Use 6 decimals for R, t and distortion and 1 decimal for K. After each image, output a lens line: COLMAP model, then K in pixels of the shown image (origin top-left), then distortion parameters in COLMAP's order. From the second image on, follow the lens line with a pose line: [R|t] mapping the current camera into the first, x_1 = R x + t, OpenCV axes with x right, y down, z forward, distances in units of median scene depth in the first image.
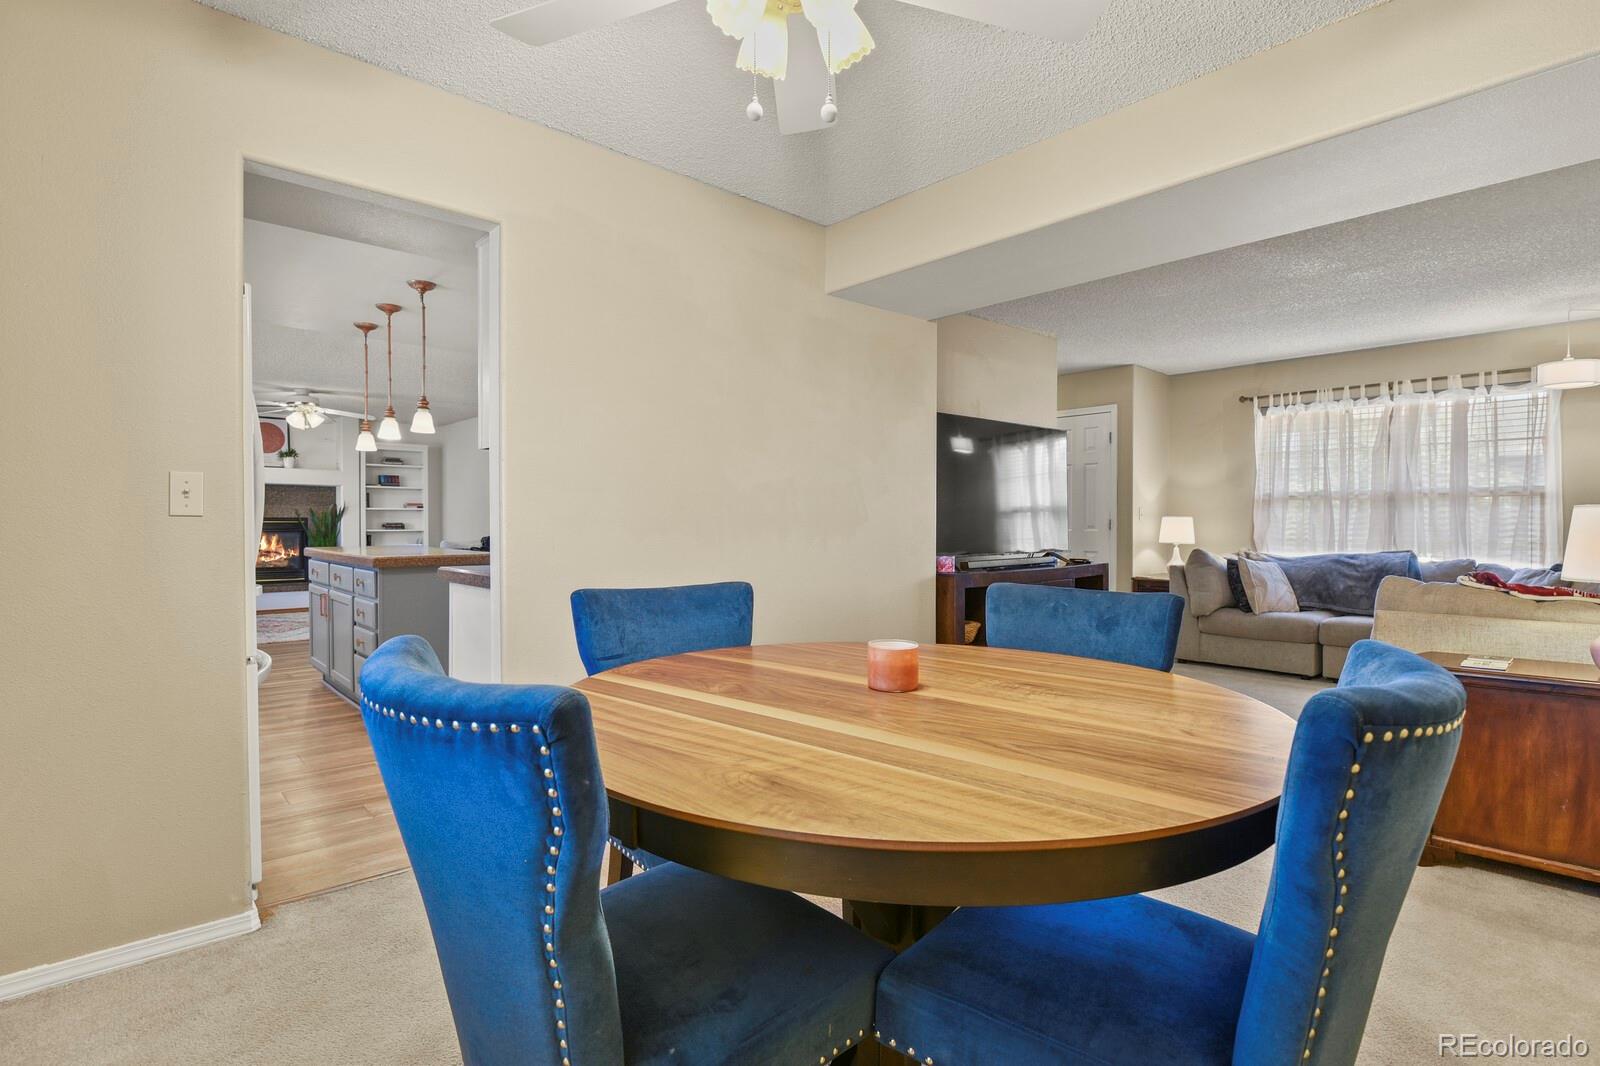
lens RADIAL K [[773.8, 0, 818.6], [0, 773.8, 531.4], [0, 0, 1]] dist [-0.004164, -0.006376]
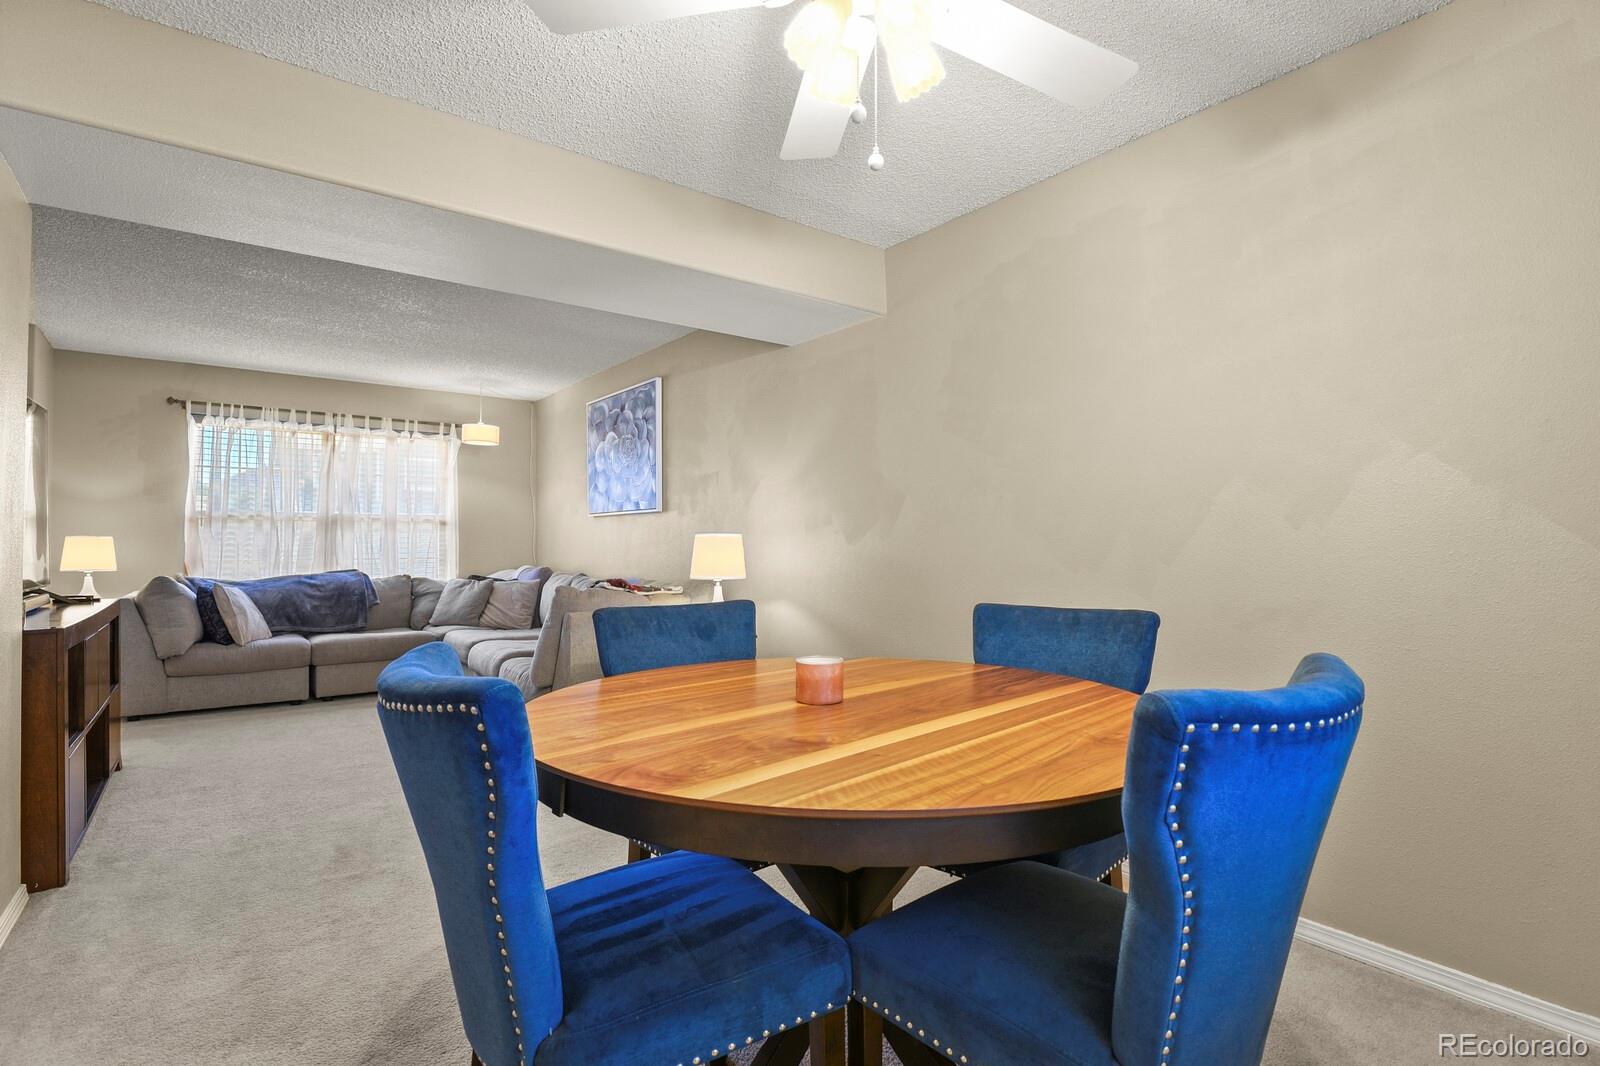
lens RADIAL K [[773.8, 0, 797.8], [0, 773.8, 529.2], [0, 0, 1]] dist [-0.004164, -0.006376]
pose [[0.102554, 0.018232, 0.994560, -0.262471], [0.012341, 0.999732, -0.019600, -0.003094], [-0.994651, 0.014284, 0.102301, 0.251063]]
